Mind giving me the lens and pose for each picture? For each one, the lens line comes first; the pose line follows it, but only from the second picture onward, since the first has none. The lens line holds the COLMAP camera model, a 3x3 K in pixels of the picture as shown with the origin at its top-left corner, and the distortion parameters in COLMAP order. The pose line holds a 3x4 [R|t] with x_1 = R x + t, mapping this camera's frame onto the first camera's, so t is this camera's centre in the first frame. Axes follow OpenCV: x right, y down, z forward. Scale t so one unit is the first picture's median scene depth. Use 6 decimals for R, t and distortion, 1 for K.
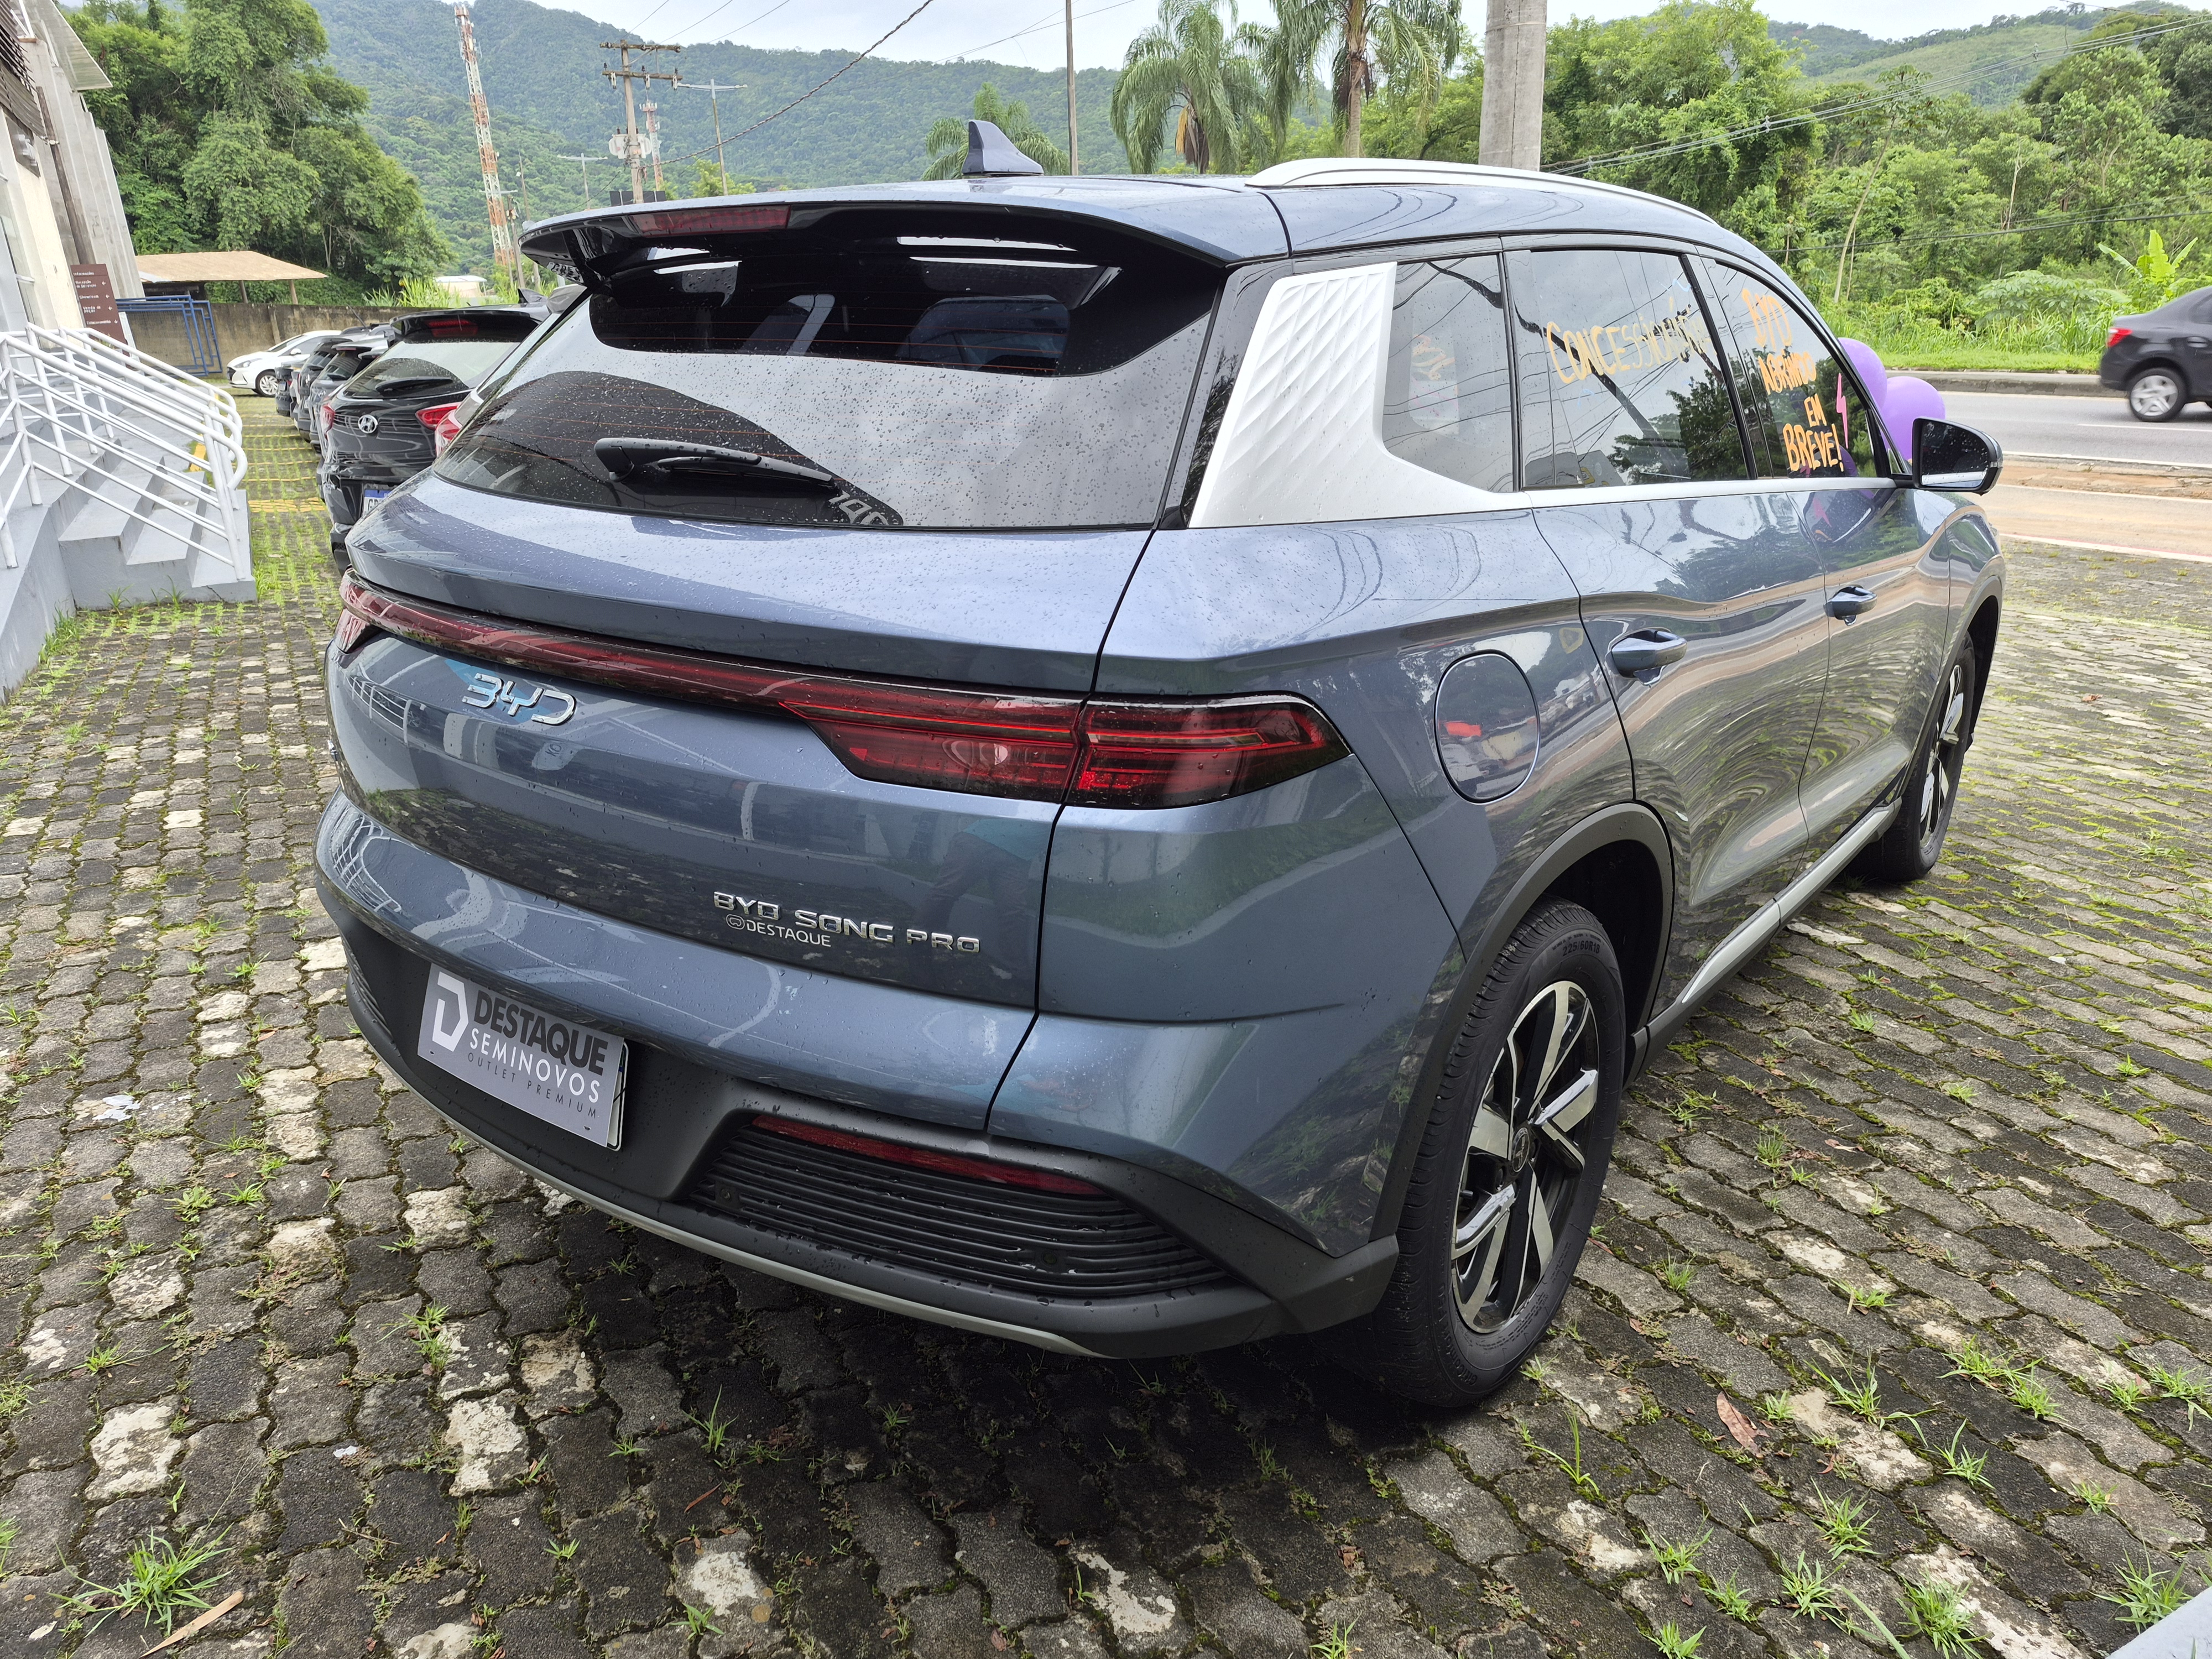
lens RADIAL K [[1554.1, 0, 1106.0], [0, 1554.1, 829.5], [0, 0, 1]] dist [0.007611, -0.003109]
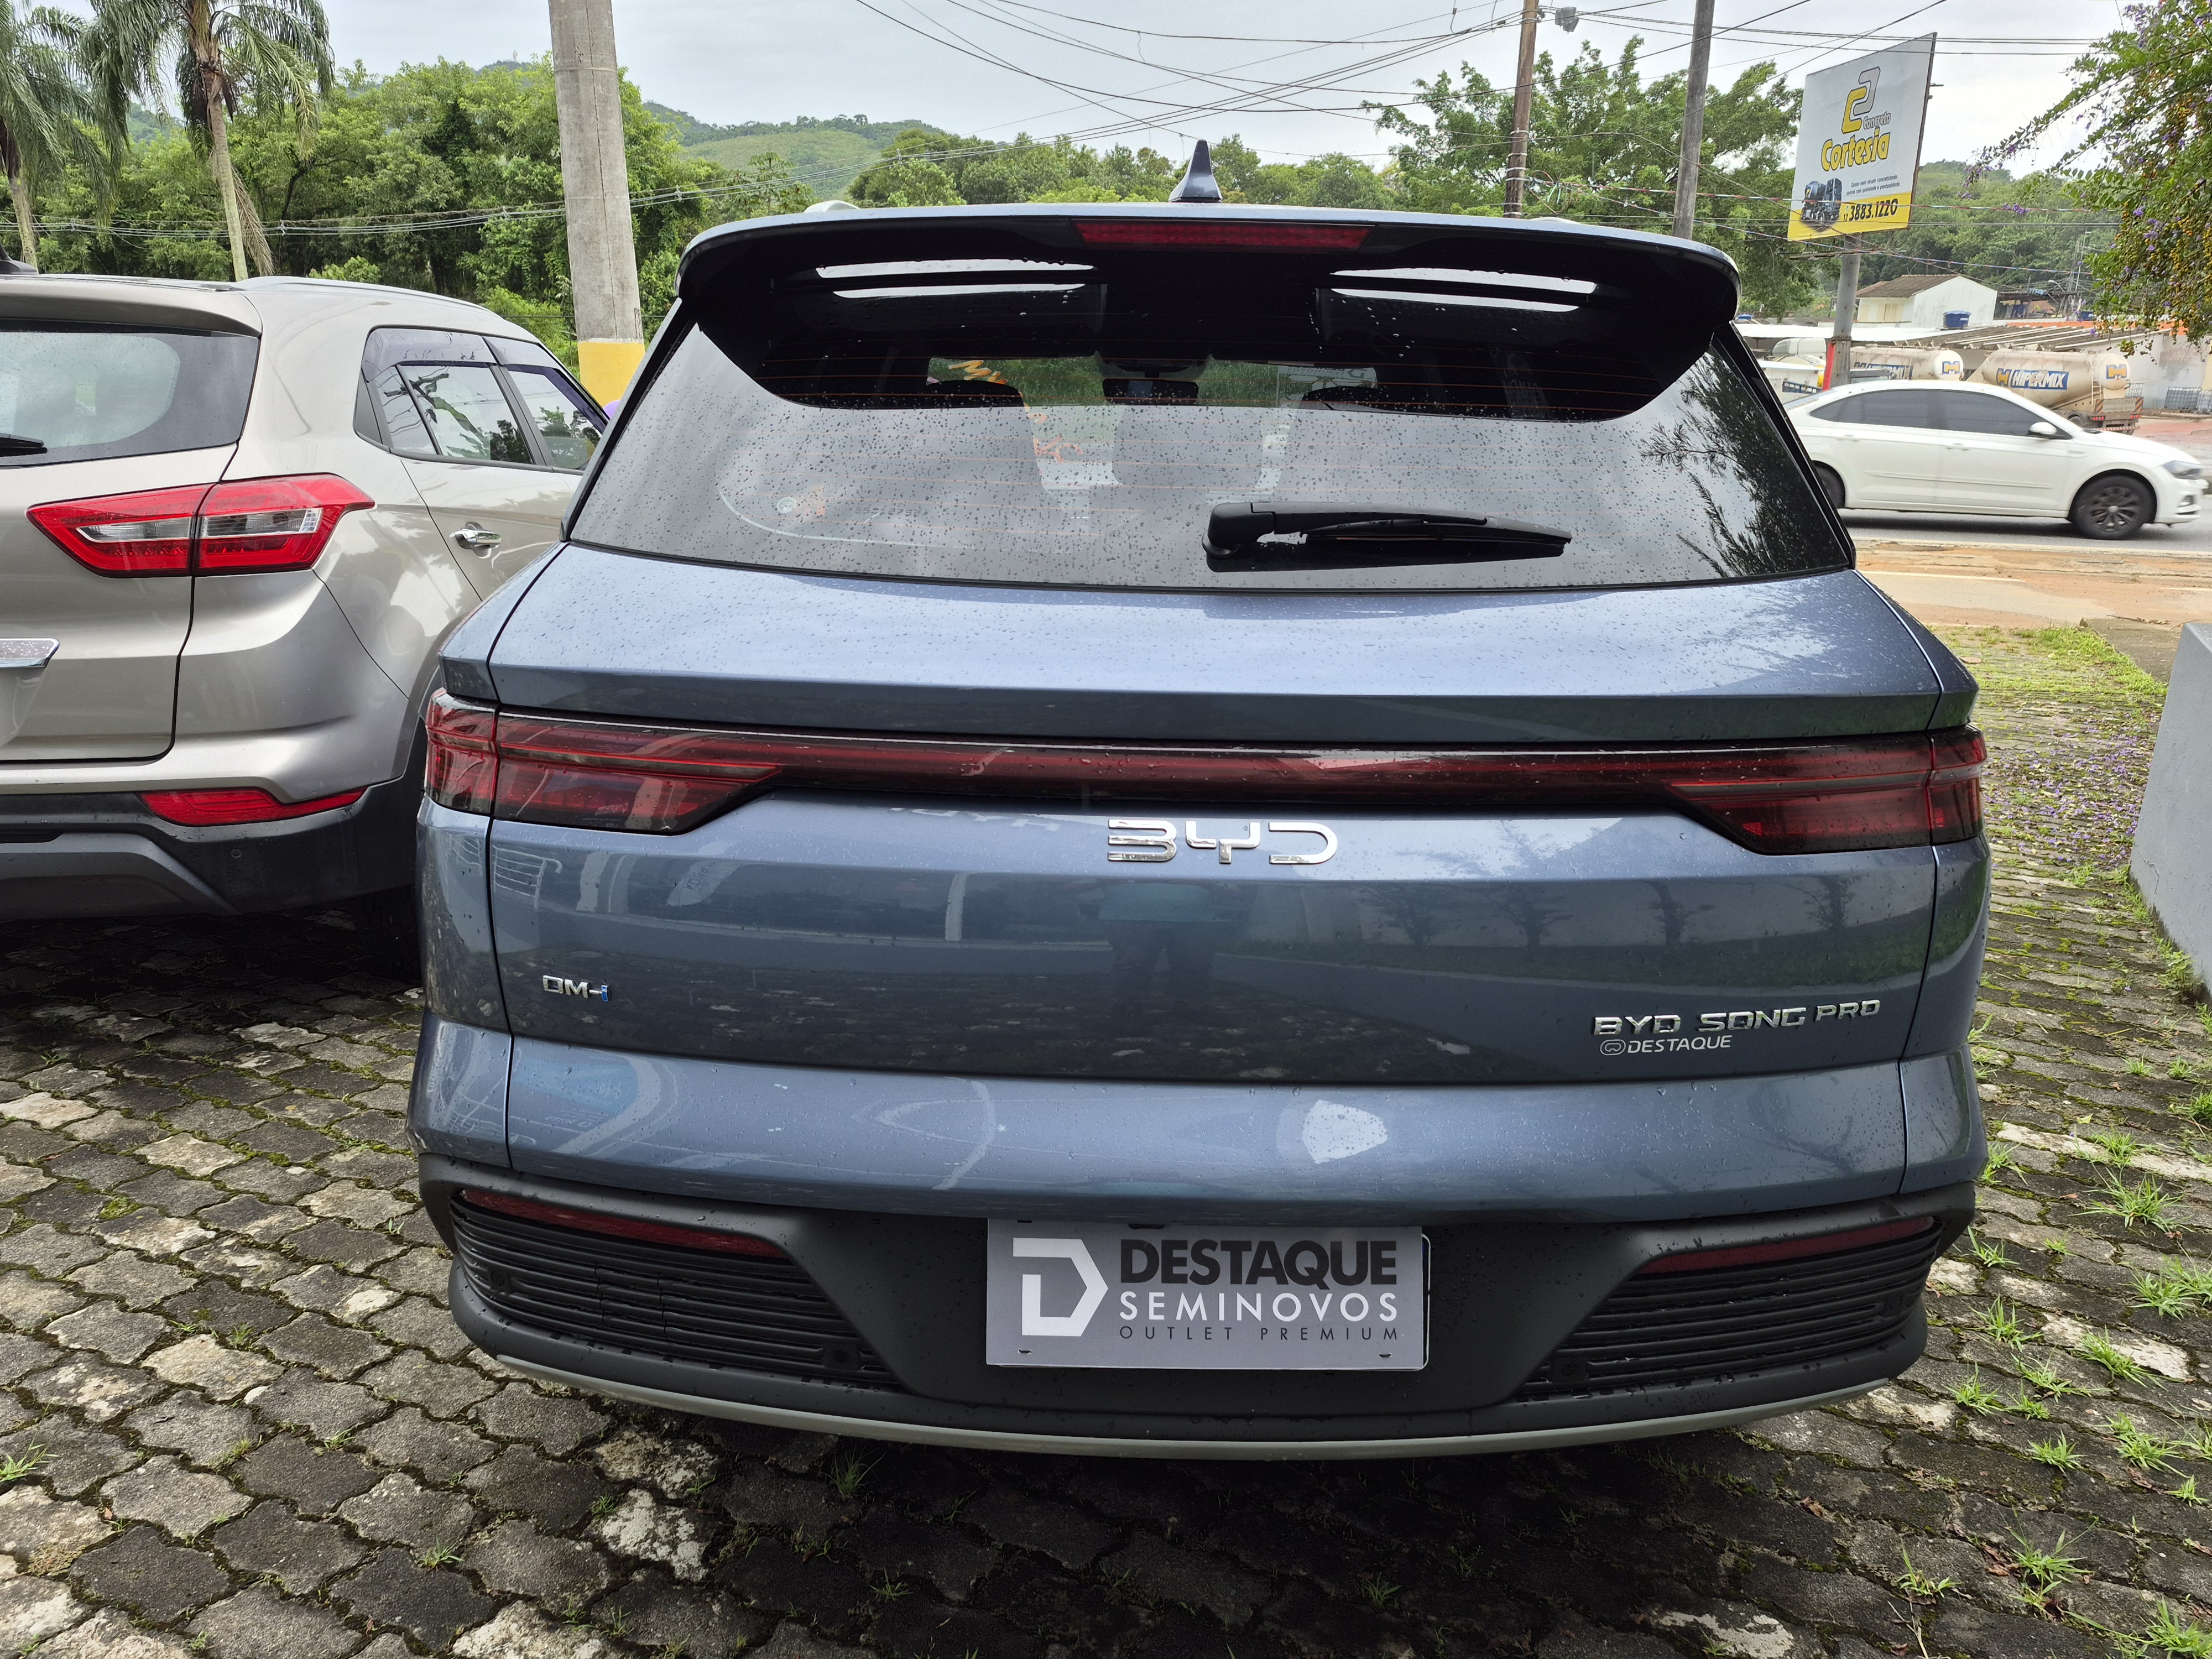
lens RADIAL K [[1565.9, 0, 888.2], [0, 1565.9, 861.7], [0, 0, 1]] dist [0.064503, -0.065013]
pose [[0.786146, -0.155847, 0.598069, -0.914636], [0.165758, 0.985399, 0.038893, -0.123738], [-0.595398, 0.068559, 0.800501, 0.448733]]
